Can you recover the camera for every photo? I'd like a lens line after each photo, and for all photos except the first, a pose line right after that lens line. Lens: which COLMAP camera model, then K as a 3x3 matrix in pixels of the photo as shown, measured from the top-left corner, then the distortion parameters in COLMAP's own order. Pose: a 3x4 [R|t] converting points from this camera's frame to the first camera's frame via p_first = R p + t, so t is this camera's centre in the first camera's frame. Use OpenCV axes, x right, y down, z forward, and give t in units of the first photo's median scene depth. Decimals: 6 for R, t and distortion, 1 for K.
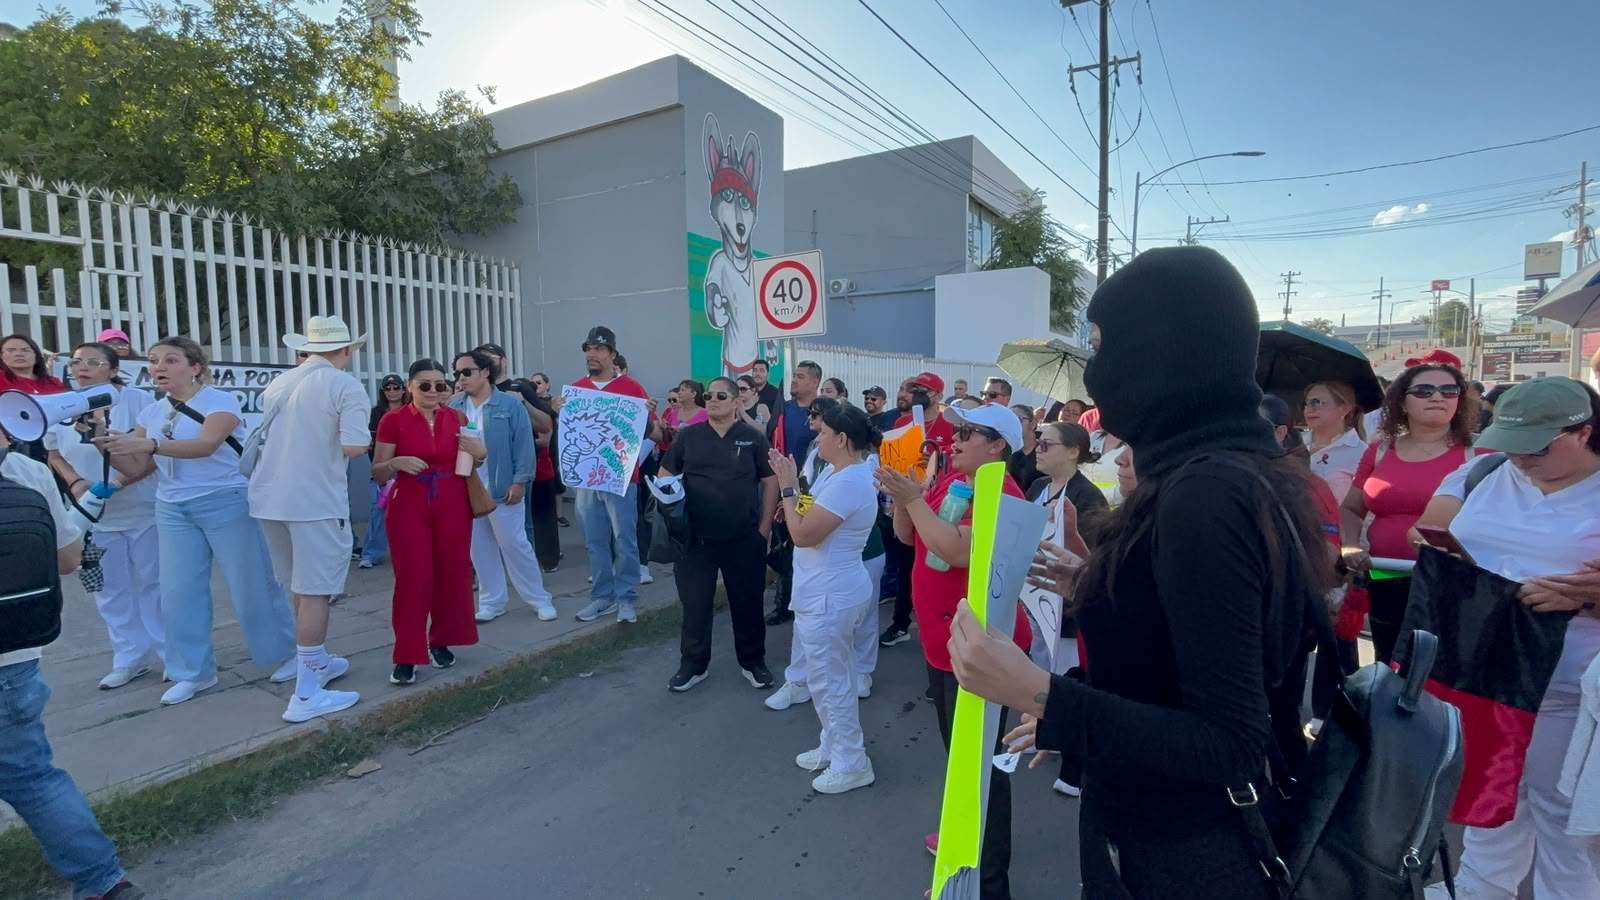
lens RADIAL K [[750.6, 0, 791.4], [0, 750.6, 456.3], [0, 0, 1]] dist [0.001912, -0.002901]
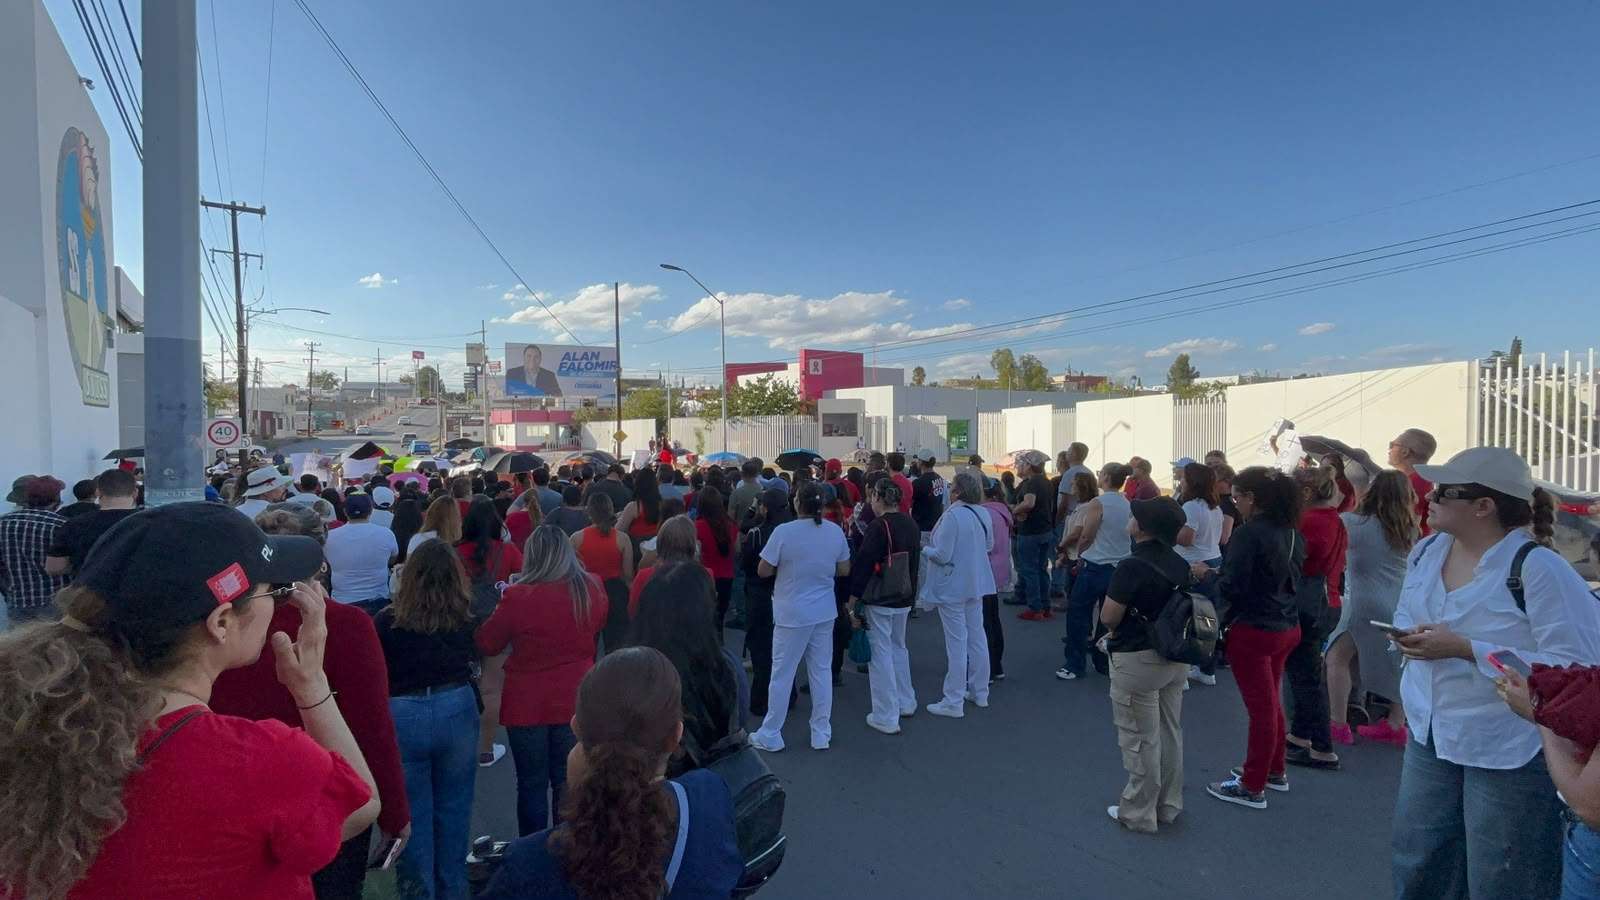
lens RADIAL K [[750.6, 0, 801.5], [0, 750.6, 443.6], [0, 0, 1]] dist [0.001912, -0.002901]
pose [[0.382677, -0.006029, 0.923863, -0.613255], [0.073589, 0.997000, -0.023975, 0.016481], [-0.920947, 0.077161, 0.381973, -0.706452]]
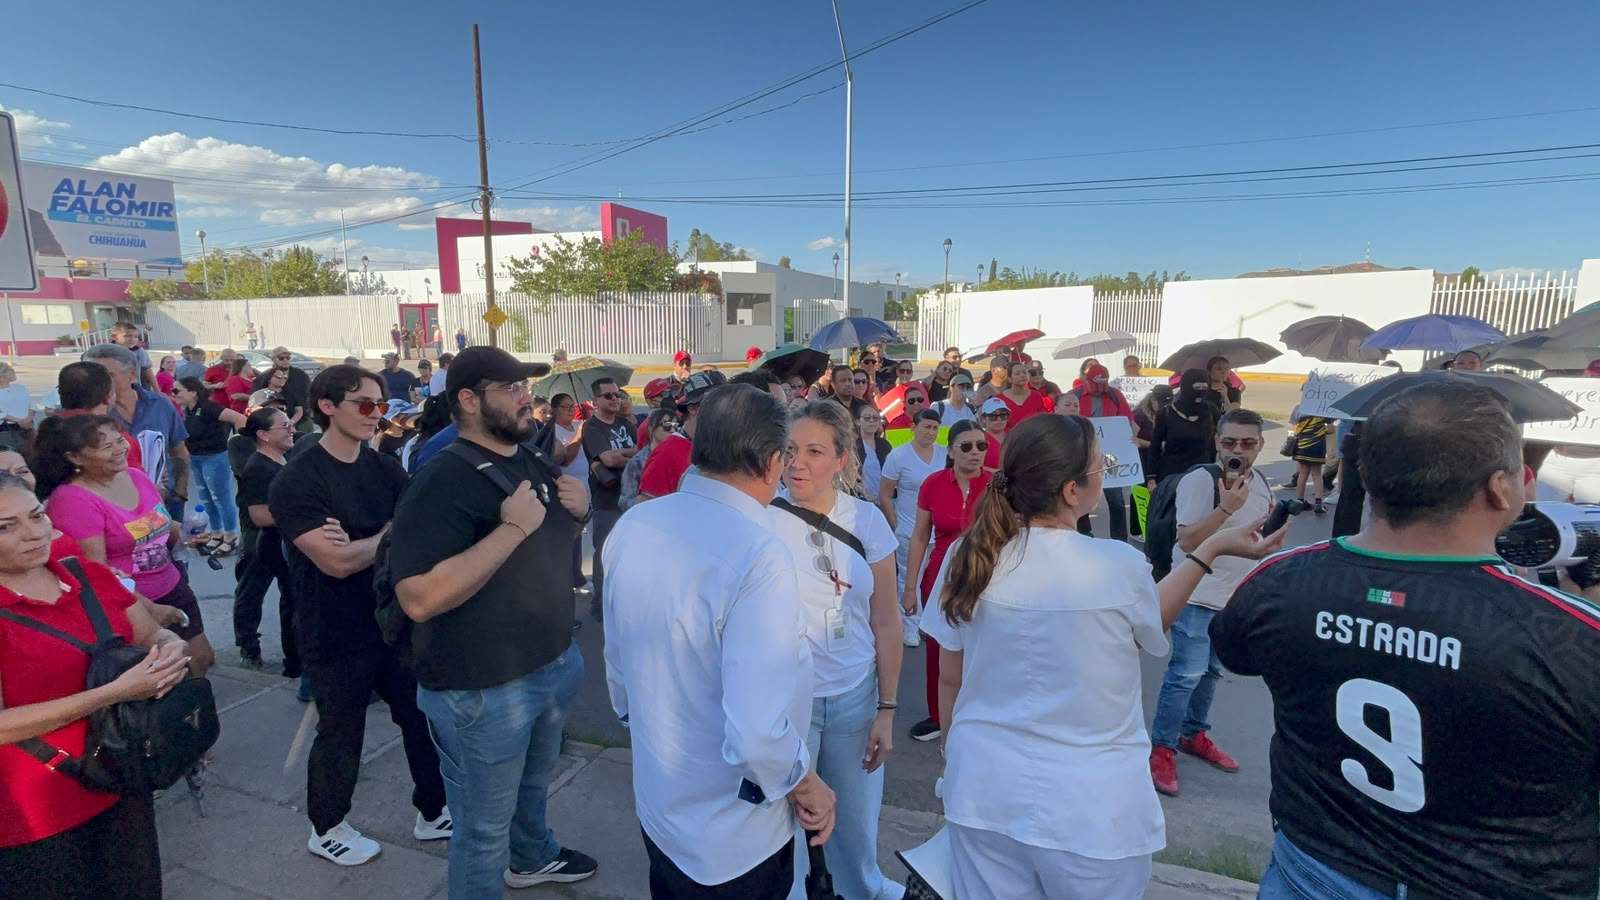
lens RADIAL K [[750.6, 0, 797.3], [0, 750.6, 449.0], [0, 0, 1]] dist [0.001912, -0.002901]
pose [[-0.191931, -0.144863, 0.970658, -0.187412], [0.078398, 0.983622, 0.162299, -0.036196], [-0.978272, 0.107248, -0.177431, 0.211963]]
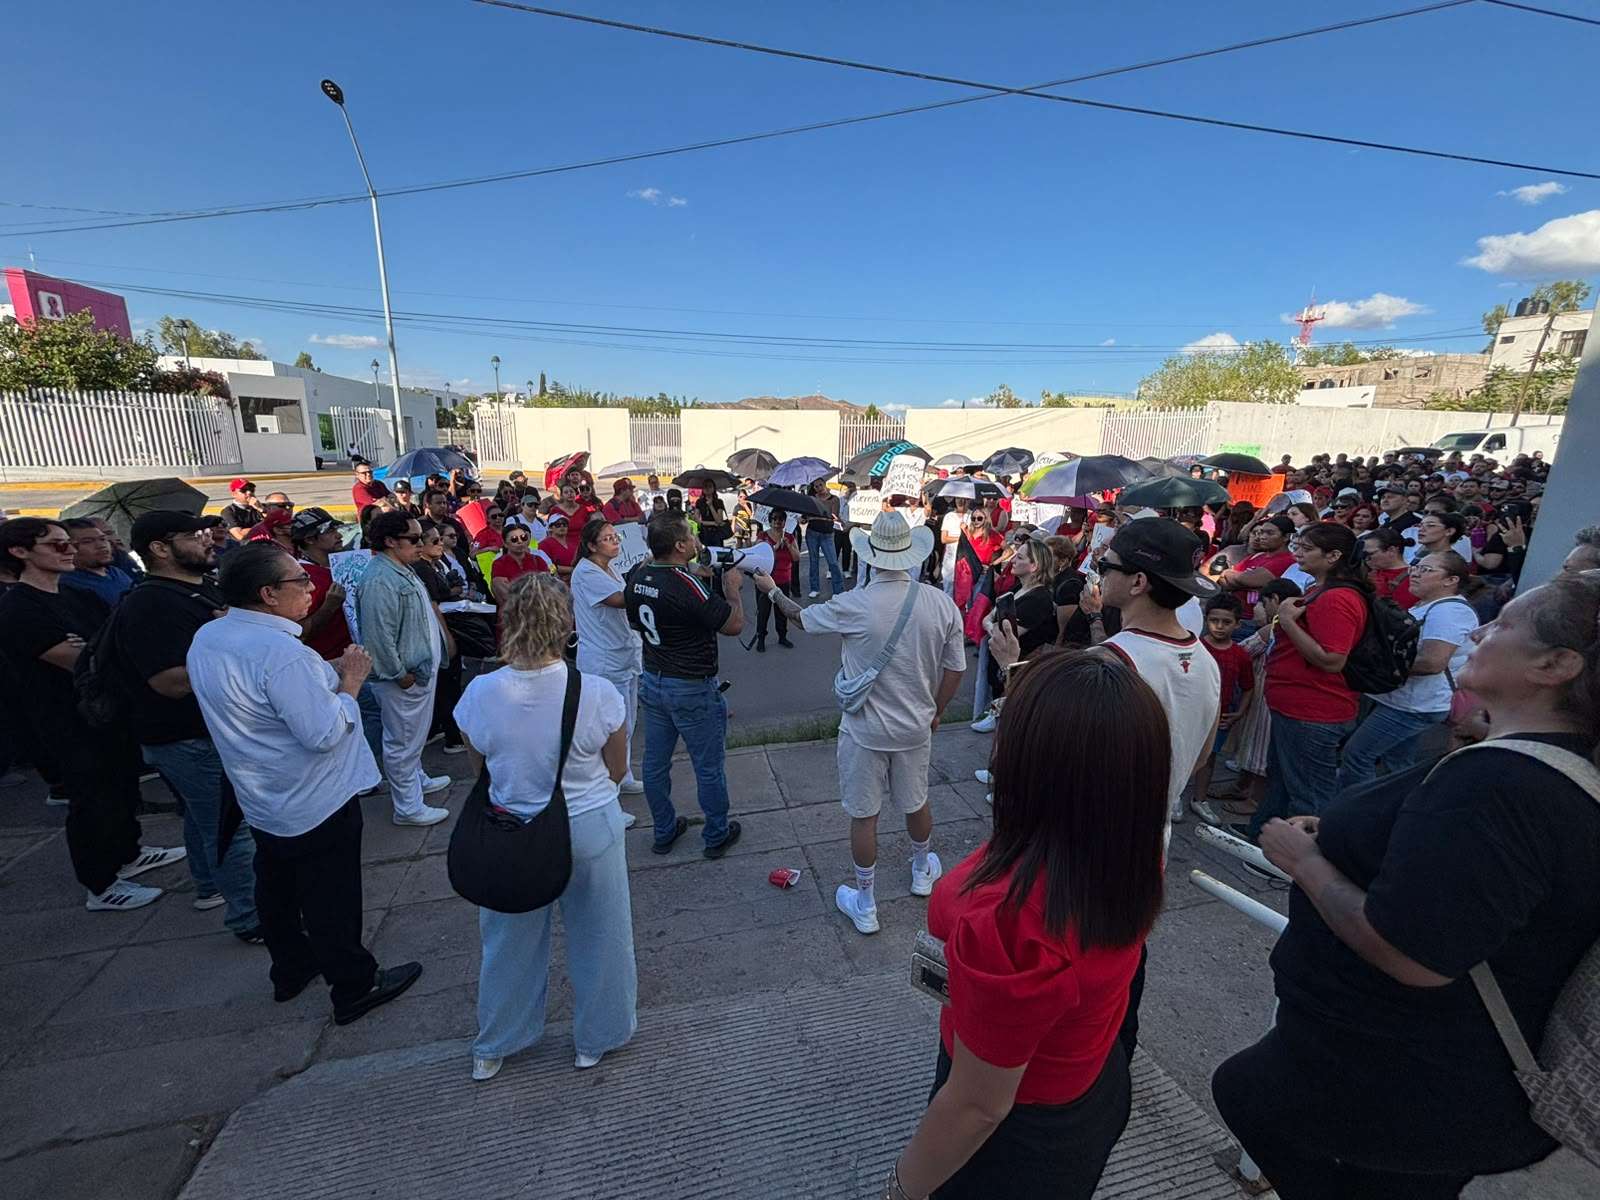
lens RADIAL K [[647.8, 0, 801.8], [0, 647.8, 604.7], [0, 0, 1]] dist [-0.001880, 0.000134]
pose [[-0.721581, -0.171331, 0.670796, -0.246996], [0.042099, 0.956244, 0.289525, -0.047817], [-0.691049, 0.237155, -0.682794, 0.235711]]
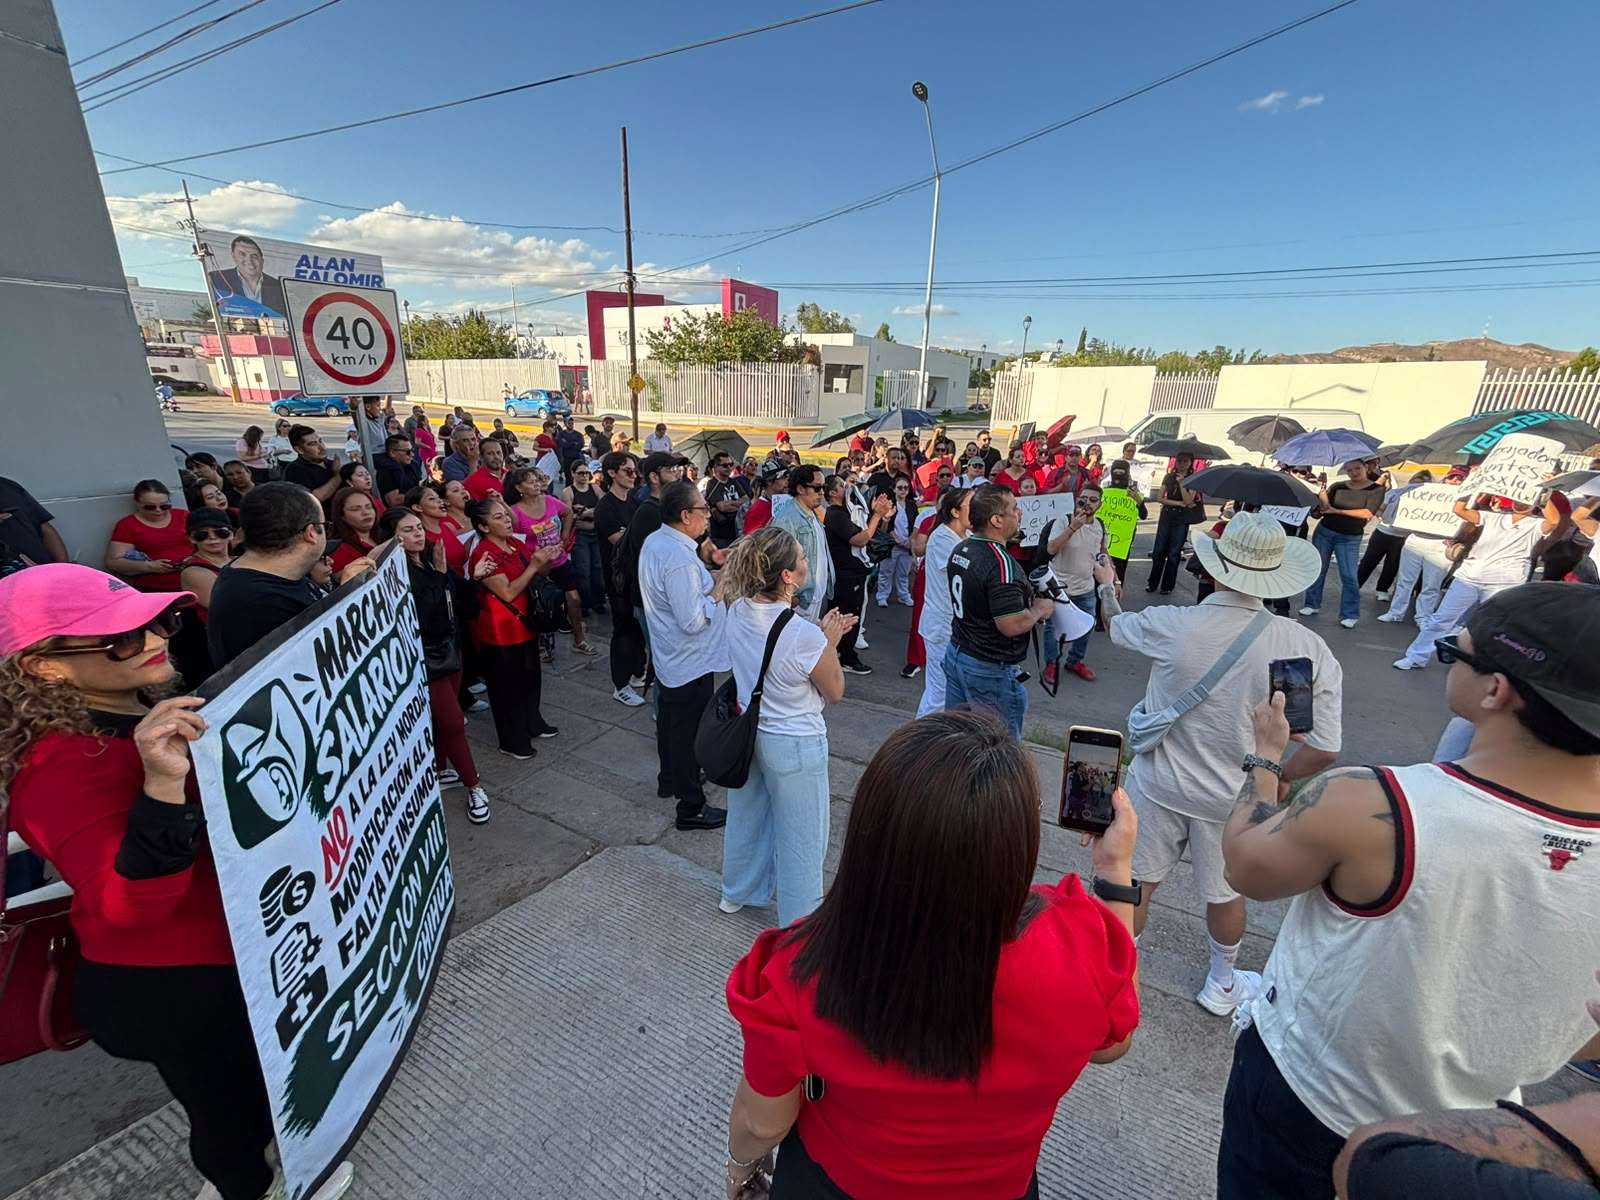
lens RADIAL K [[647.8, 0, 796.1], [0, 647.8, 602.5], [0, 0, 1]] dist [-0.001880, 0.000134]
pose [[-0.053343, -0.303400, 0.951369, -0.261241], [0.052421, 0.950561, 0.306082, -0.048544], [-0.997199, 0.066199, -0.034801, 0.206942]]
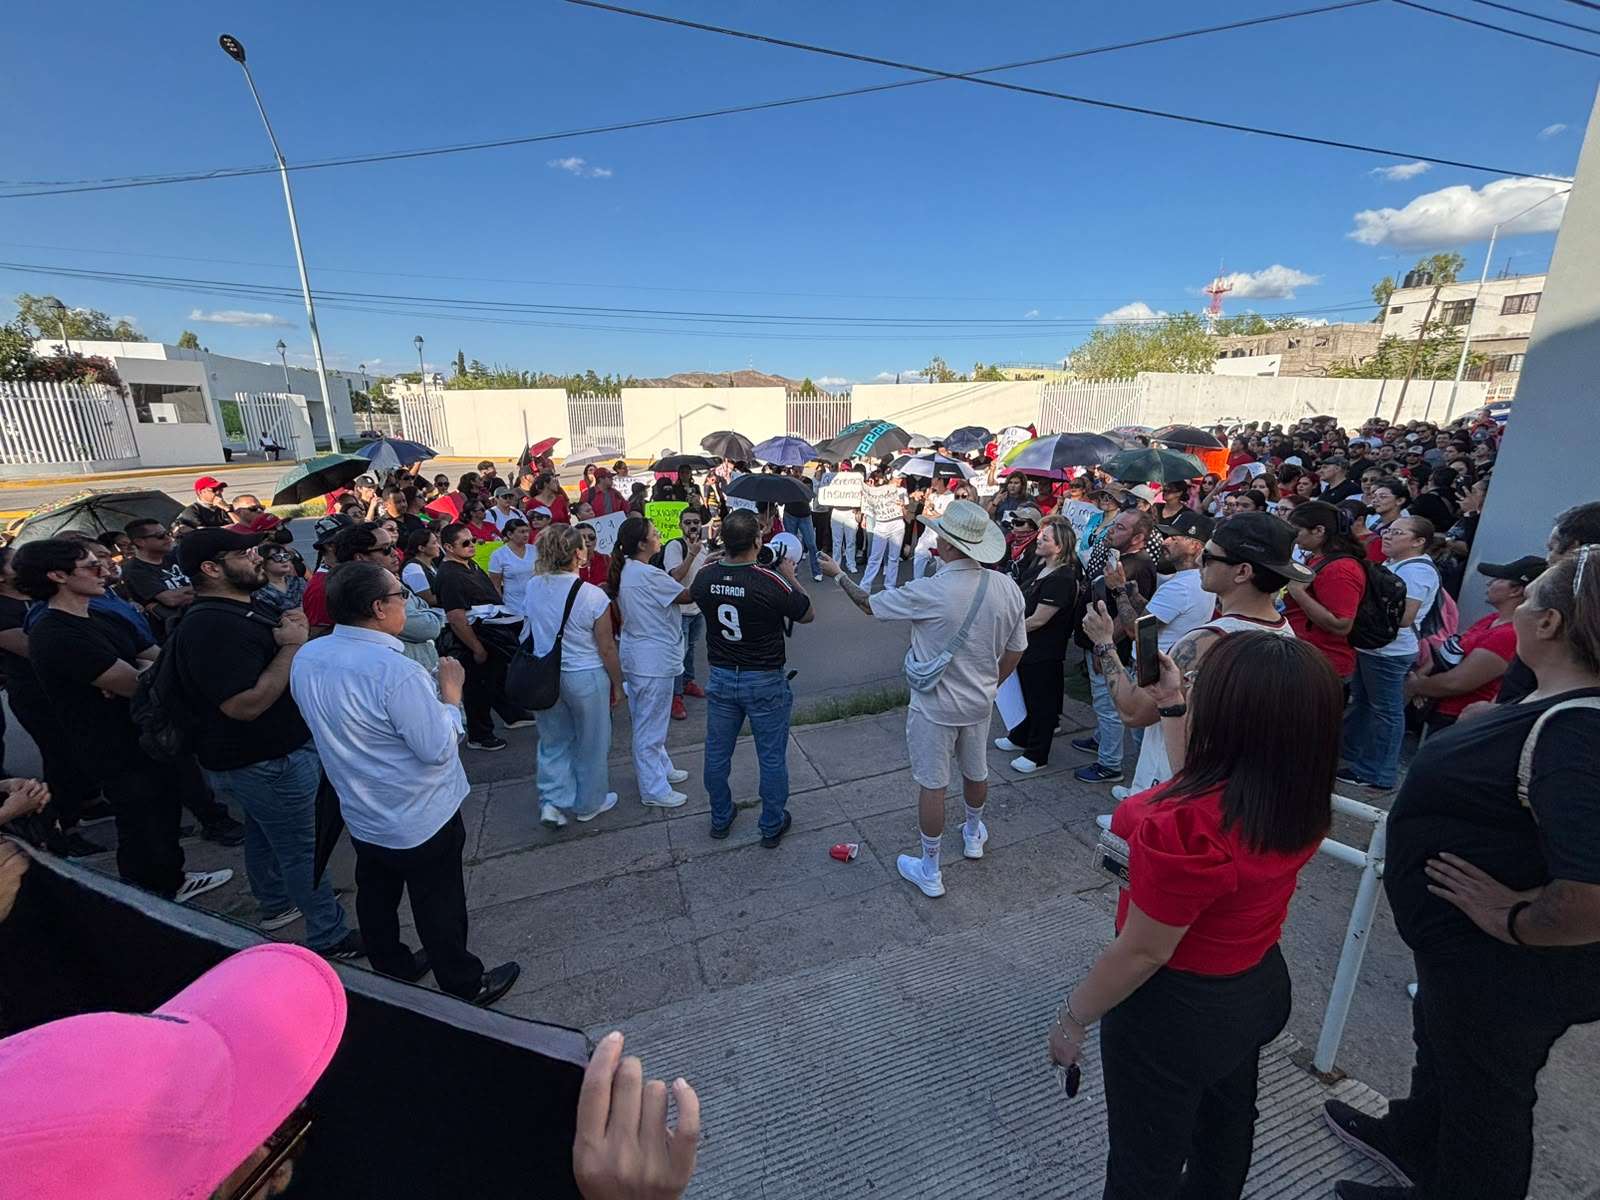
lens RADIAL K [[647.8, 0, 799.9], [0, 647.8, 600.6], [0, 0, 1]] dist [-0.001880, 0.000134]
pose [[-0.782938, -0.156529, 0.602085, -0.234815], [0.058187, 0.945159, 0.321386, -0.052503], [-0.619372, 0.286659, -0.730893, 0.251651]]
